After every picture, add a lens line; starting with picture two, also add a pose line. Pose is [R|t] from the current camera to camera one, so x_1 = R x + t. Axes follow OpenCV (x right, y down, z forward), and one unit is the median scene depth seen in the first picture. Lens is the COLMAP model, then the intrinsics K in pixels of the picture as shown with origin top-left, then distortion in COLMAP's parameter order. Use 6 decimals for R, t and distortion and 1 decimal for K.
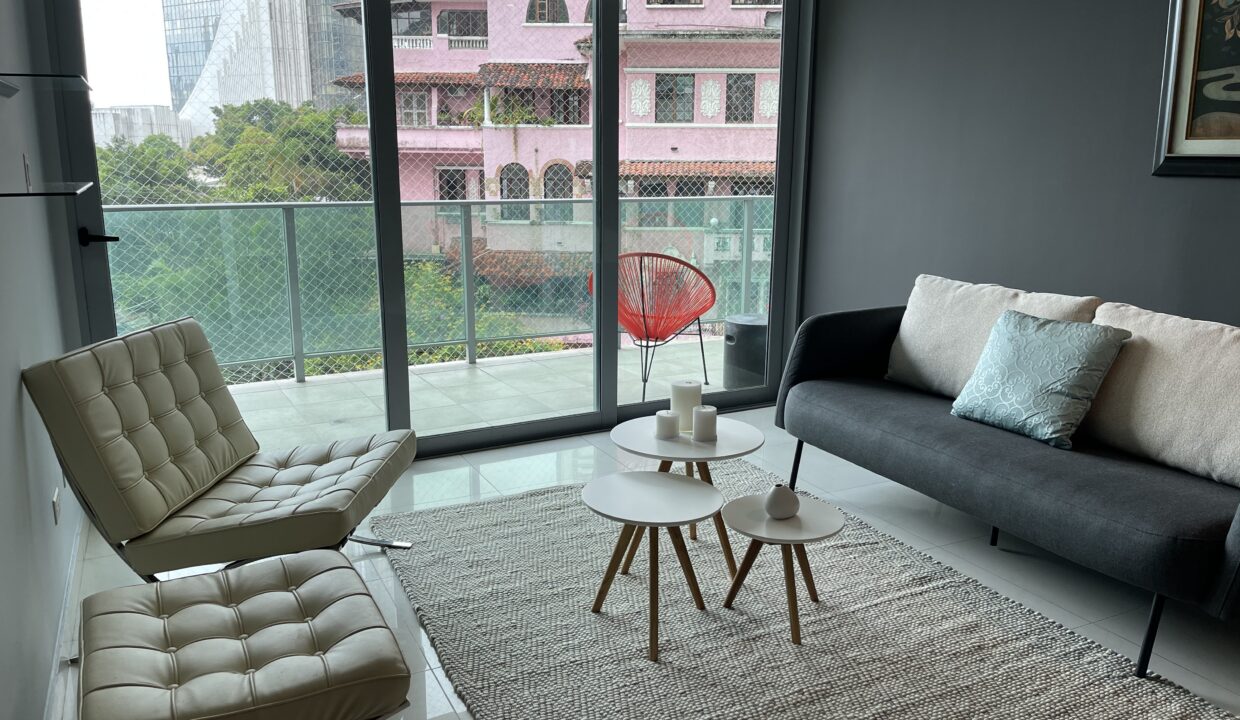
lens RADIAL K [[926.4, 0, 620.0], [0, 926.4, 360.0], [0, 0, 1]] dist [0.071291, -0.107754]
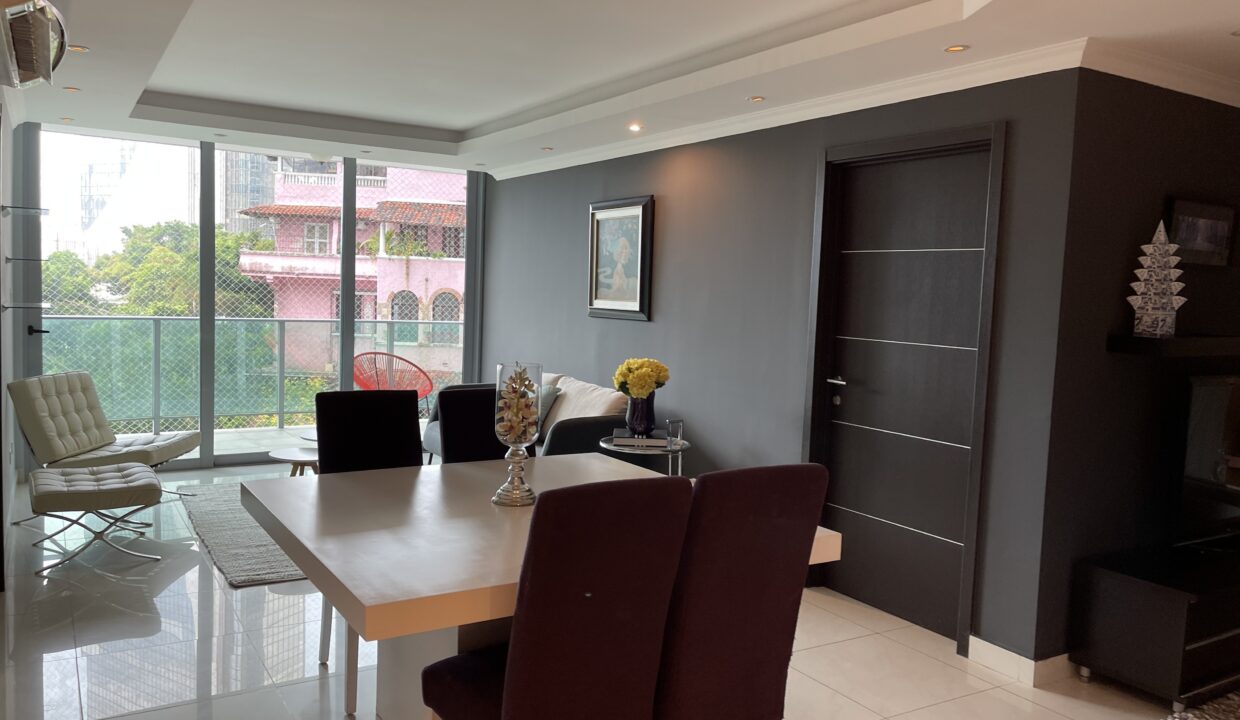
lens RADIAL K [[926.4, 0, 620.0], [0, 926.4, 360.0], [0, 0, 1]] dist [0.071291, -0.107754]
pose [[0.995619, 0.026003, 0.089818, 0.041436], [-0.013463, 0.990411, -0.137493, 0.016136], [-0.092532, 0.135682, 0.986422, -0.090281]]
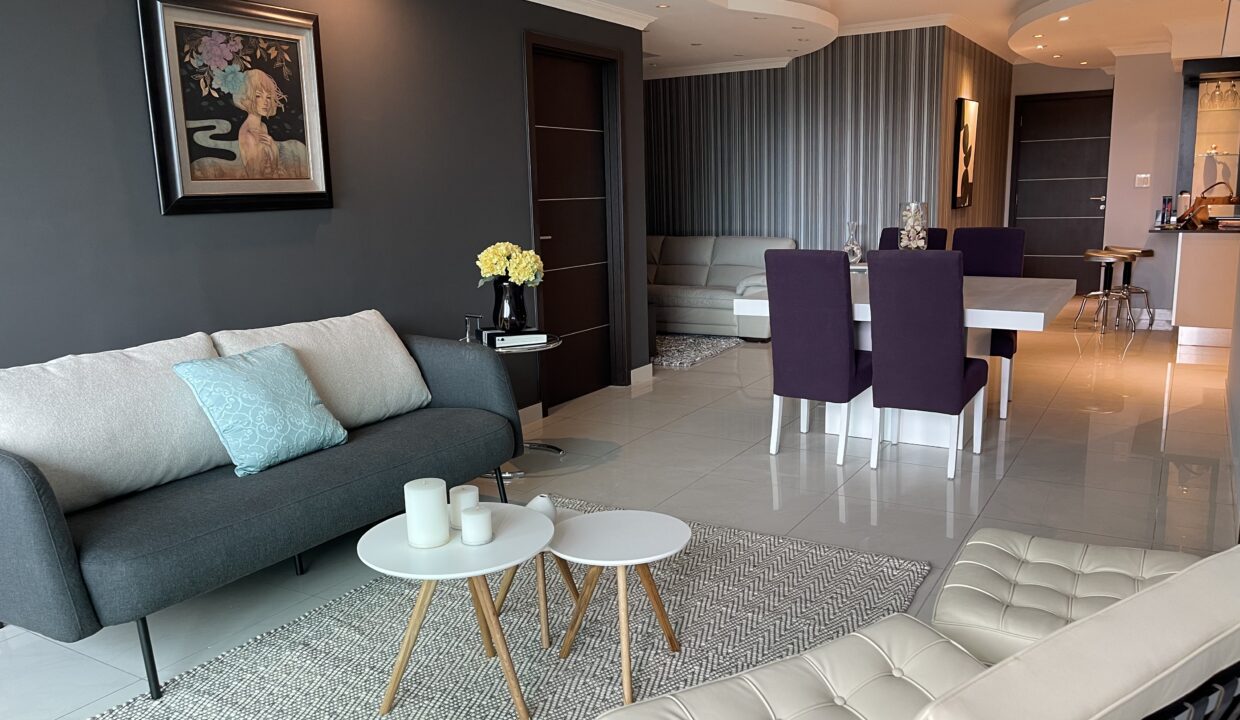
lens RADIAL K [[926.4, 0, 620.0], [0, 926.4, 360.0], [0, 0, 1]] dist [0.071291, -0.107754]
pose [[-0.534296, -0.146479, 0.832509, -0.051049], [0.206402, 0.932453, 0.296531, -0.021294], [-0.819711, 0.330267, -0.467972, 0.095451]]
